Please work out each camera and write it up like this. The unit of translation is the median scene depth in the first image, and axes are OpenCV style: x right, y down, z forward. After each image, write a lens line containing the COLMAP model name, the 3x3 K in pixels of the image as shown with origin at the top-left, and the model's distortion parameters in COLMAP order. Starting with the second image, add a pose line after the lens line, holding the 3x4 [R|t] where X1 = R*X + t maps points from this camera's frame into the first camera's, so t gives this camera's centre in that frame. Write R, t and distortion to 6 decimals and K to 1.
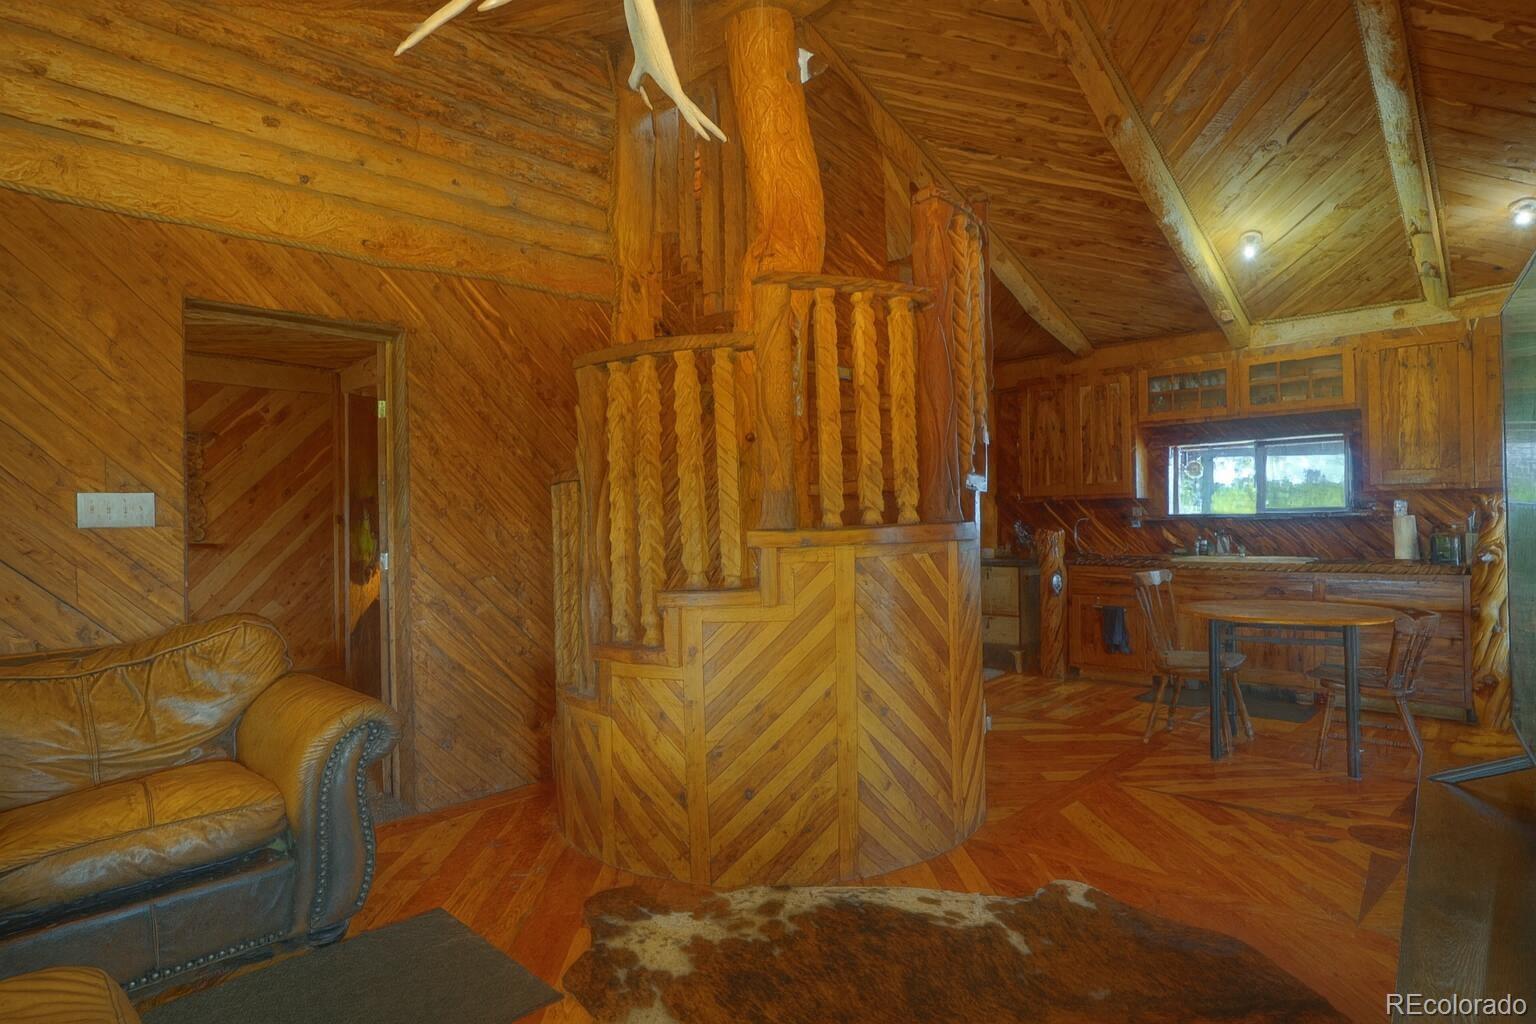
lens RADIAL K [[814.8, 0, 767.7], [0, 814.8, 520.0], [0, 0, 1]] dist [-0.045751, 0.031547]
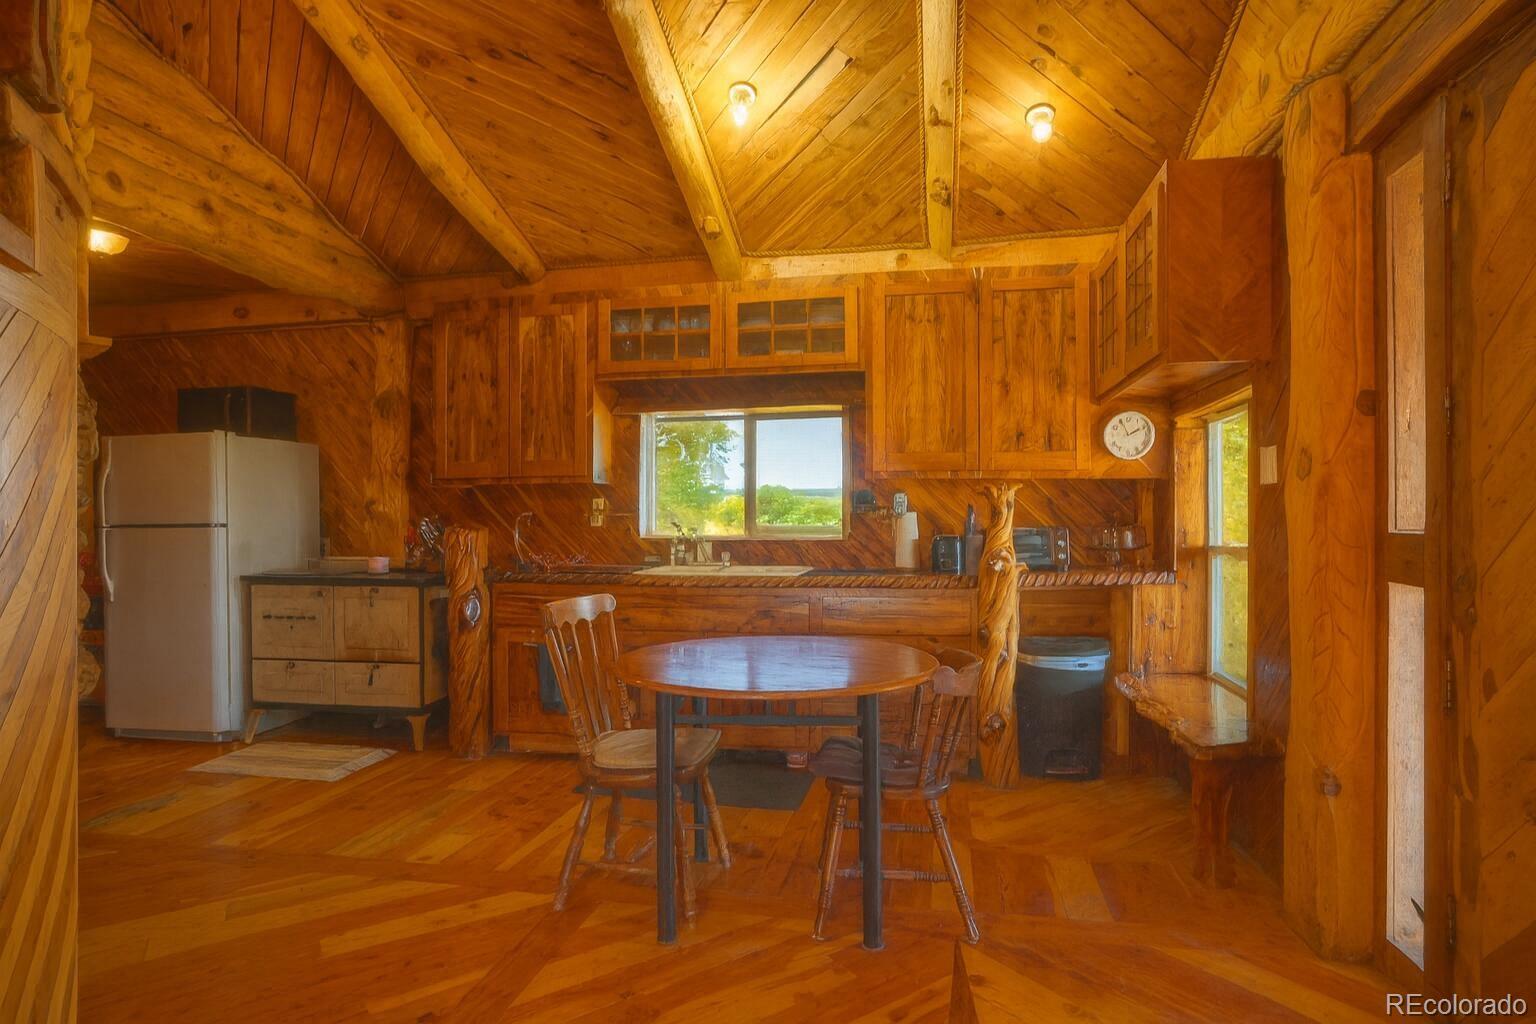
lens RADIAL K [[814.8, 0, 767.7], [0, 814.8, 520.0], [0, 0, 1]] dist [-0.045751, 0.031547]
pose [[0.846956, 0.016353, 0.531411, 0.257653], [-0.012313, 0.999862, -0.011145, 0.012340], [-0.531520, 0.002896, 0.847041, 0.400341]]
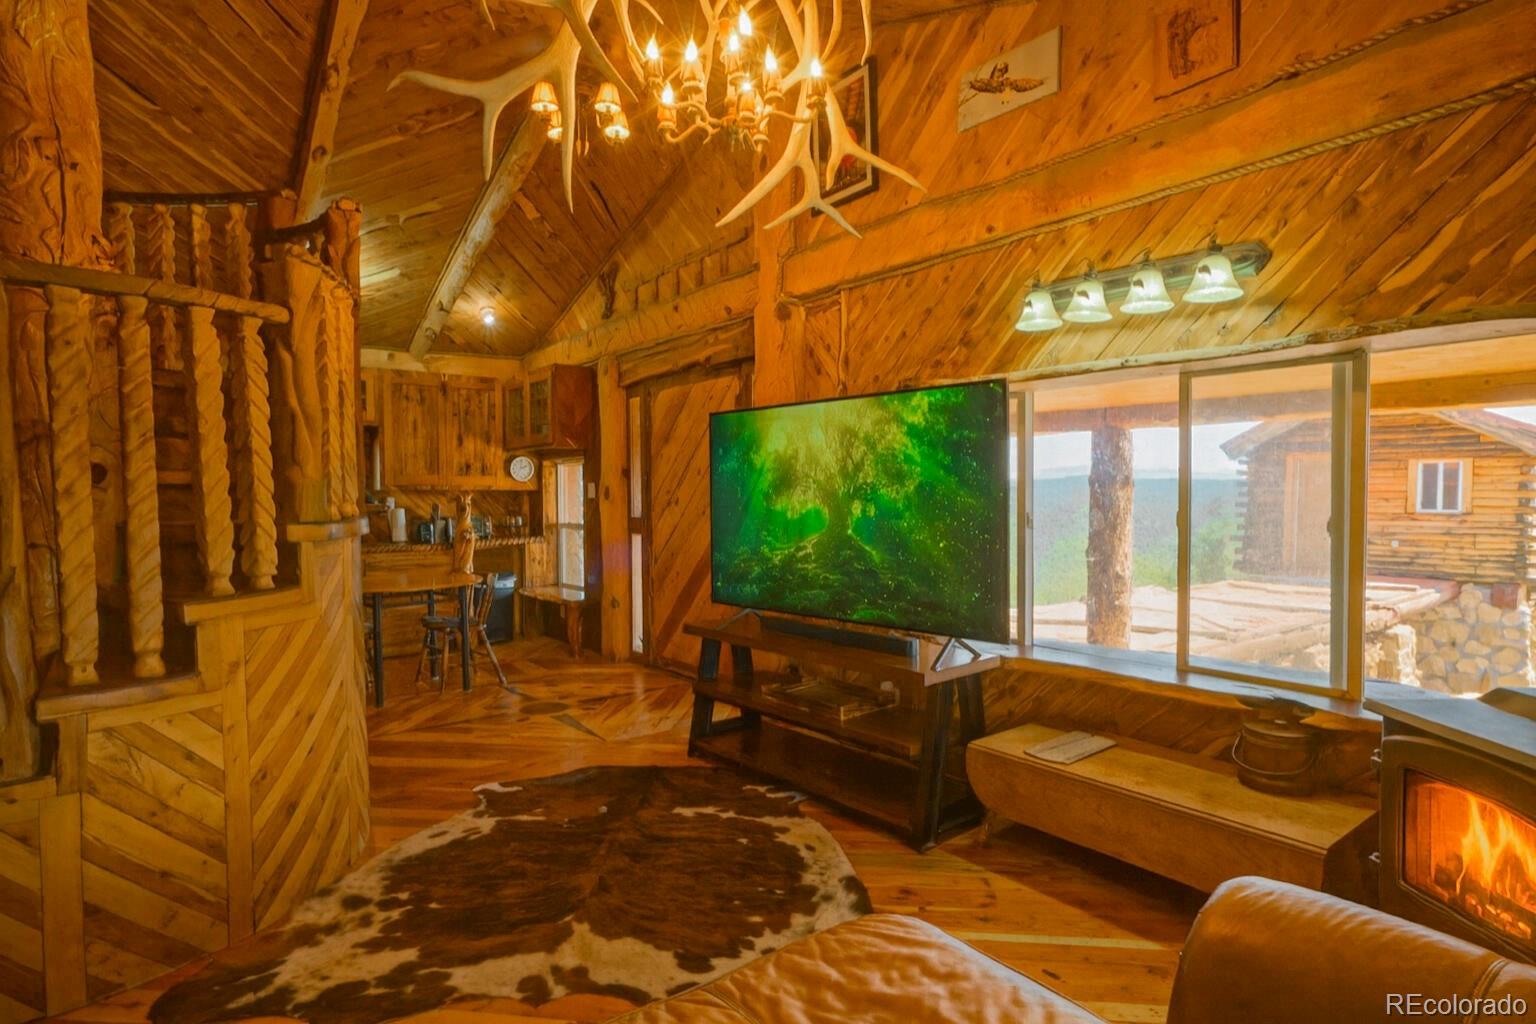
lens RADIAL K [[814.8, 0, 767.7], [0, 814.8, 520.0], [0, 0, 1]] dist [-0.045751, 0.031547]
pose [[0.163905, -0.013458, 0.986384, -0.448991], [0.007069, 0.999897, 0.012468, 0.000672], [-0.986451, 0.004929, 0.163983, 0.169359]]
